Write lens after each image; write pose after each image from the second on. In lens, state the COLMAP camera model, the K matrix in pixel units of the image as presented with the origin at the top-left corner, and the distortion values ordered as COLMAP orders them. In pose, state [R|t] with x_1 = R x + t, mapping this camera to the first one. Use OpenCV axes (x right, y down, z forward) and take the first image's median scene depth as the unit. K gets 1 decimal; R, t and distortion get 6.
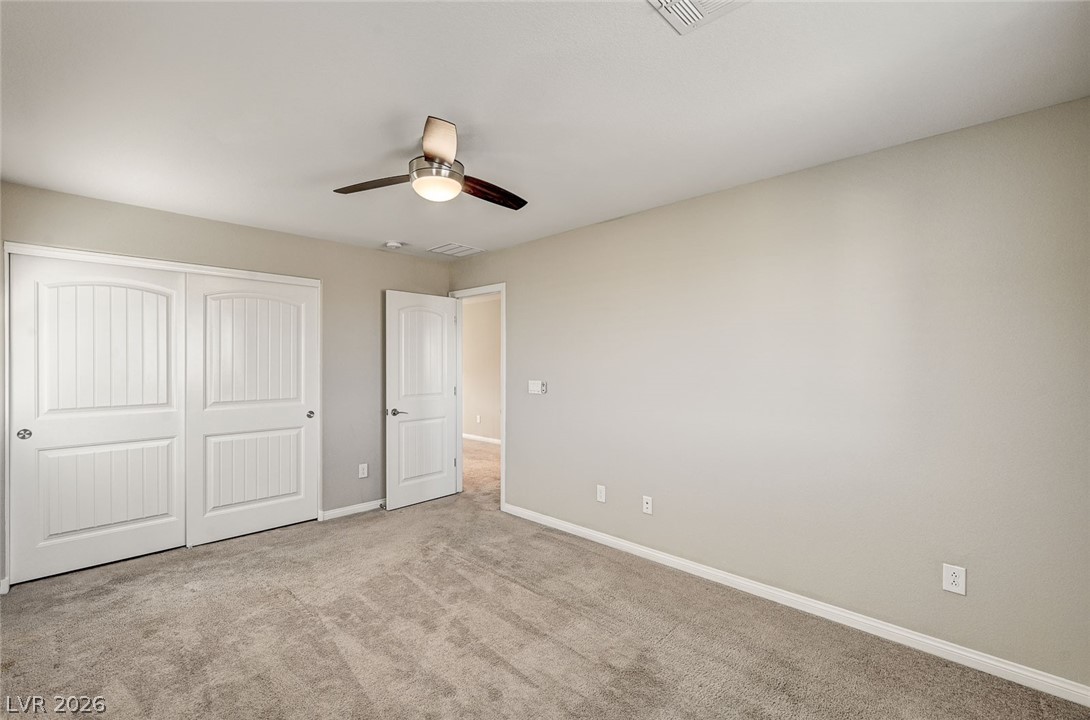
lens RADIAL K [[474.9, 0, 545.0], [0, 474.9, 360.0], [0, 0, 1]] dist [0.000683, -0.000057]
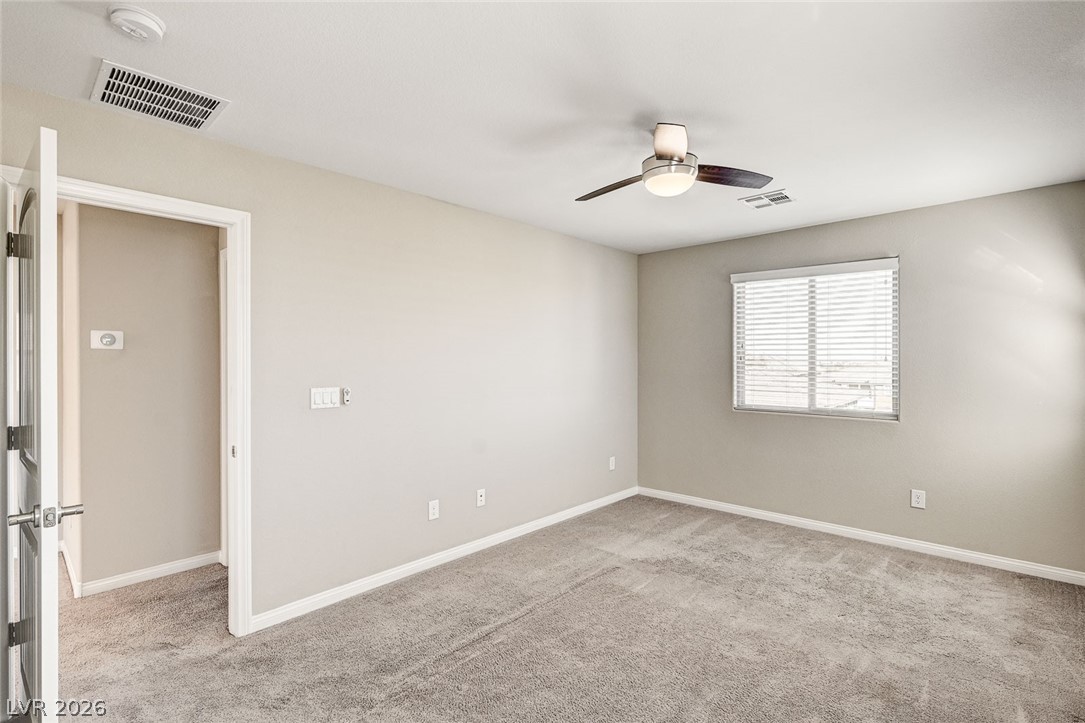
lens RADIAL K [[504.4, 0, 545.8], [0, 504.4, 359.4], [0, 0, 1]] dist [-0.001695, -0.000127]
pose [[-0.026612, -0.000032, 0.999646, -0.838322], [-0.005156, 0.999987, -0.000105, 0.004022], [-0.999633, -0.005156, -0.026612, 0.845490]]
